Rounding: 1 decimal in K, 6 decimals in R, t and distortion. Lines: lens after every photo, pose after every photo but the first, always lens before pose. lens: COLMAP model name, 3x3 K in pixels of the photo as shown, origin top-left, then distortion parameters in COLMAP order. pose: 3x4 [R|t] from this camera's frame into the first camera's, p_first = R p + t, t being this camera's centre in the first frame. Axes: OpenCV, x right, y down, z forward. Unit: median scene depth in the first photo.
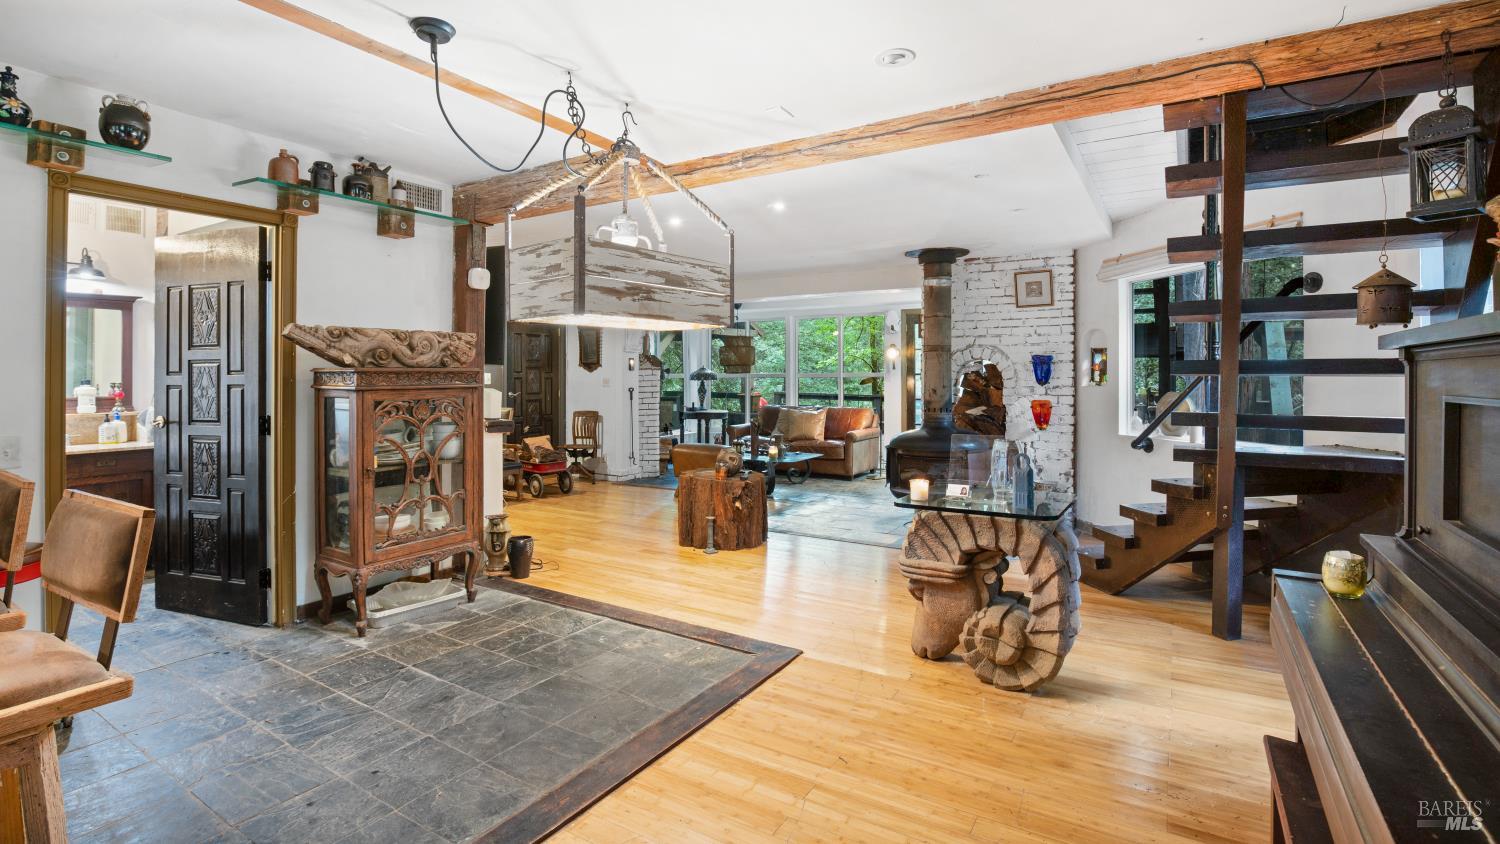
lens RADIAL K [[696.6, 0, 751.1], [0, 696.6, 381.9], [0, 0, 1]] dist [-0.025469, 0.000274]
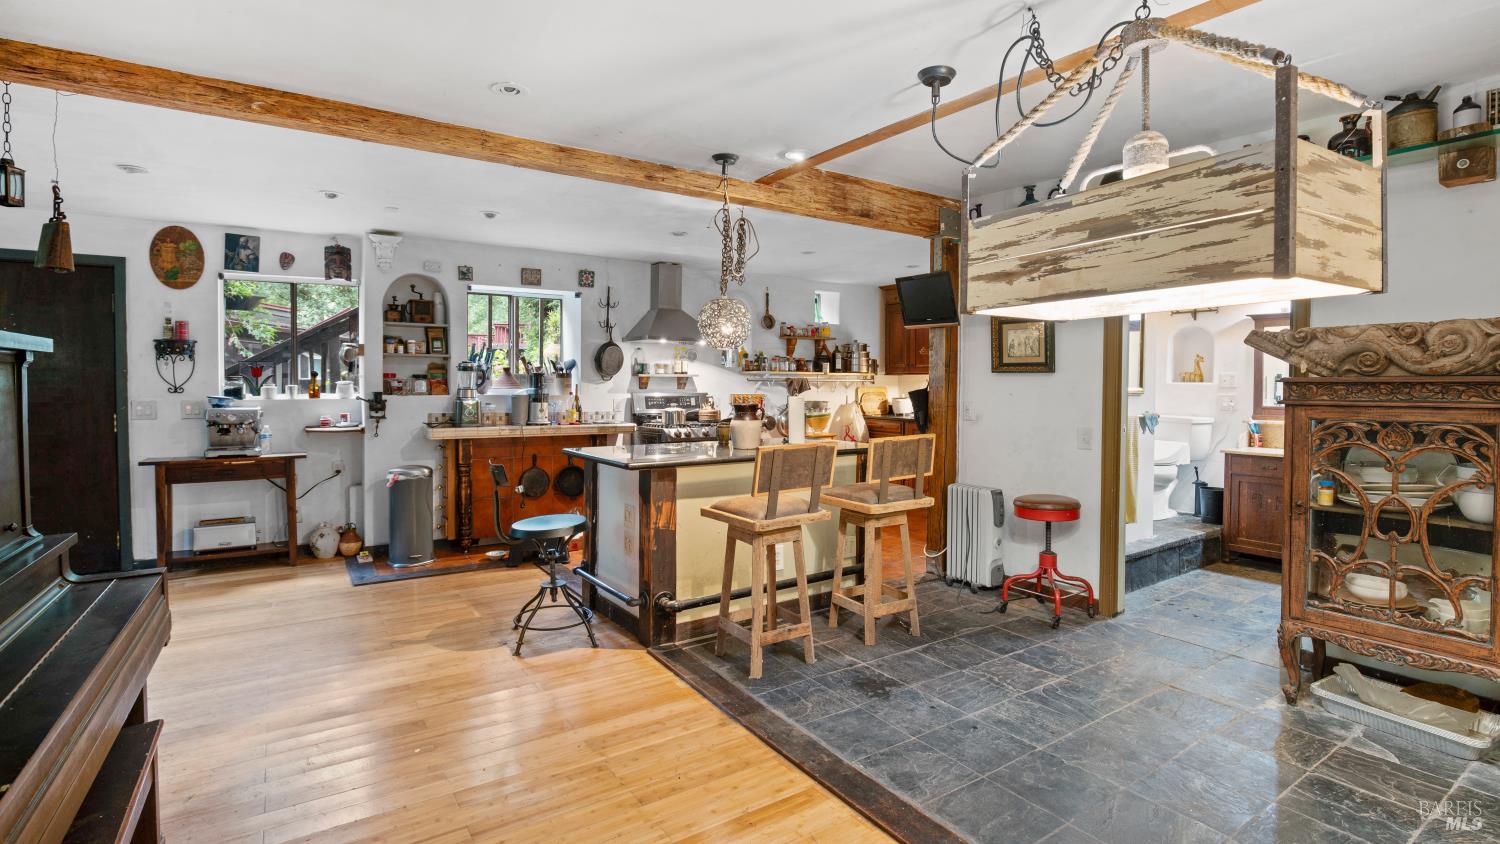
lens RADIAL K [[696.6, 0, 756.6], [0, 696.6, 408.1], [0, 0, 1]] dist [-0.025469, 0.000274]
pose [[-0.404502, 0.029143, -0.914073, 0.584575], [-0.013621, 0.999189, 0.037885, -0.008245], [0.914436, 0.027775, -0.403777, 1.003522]]
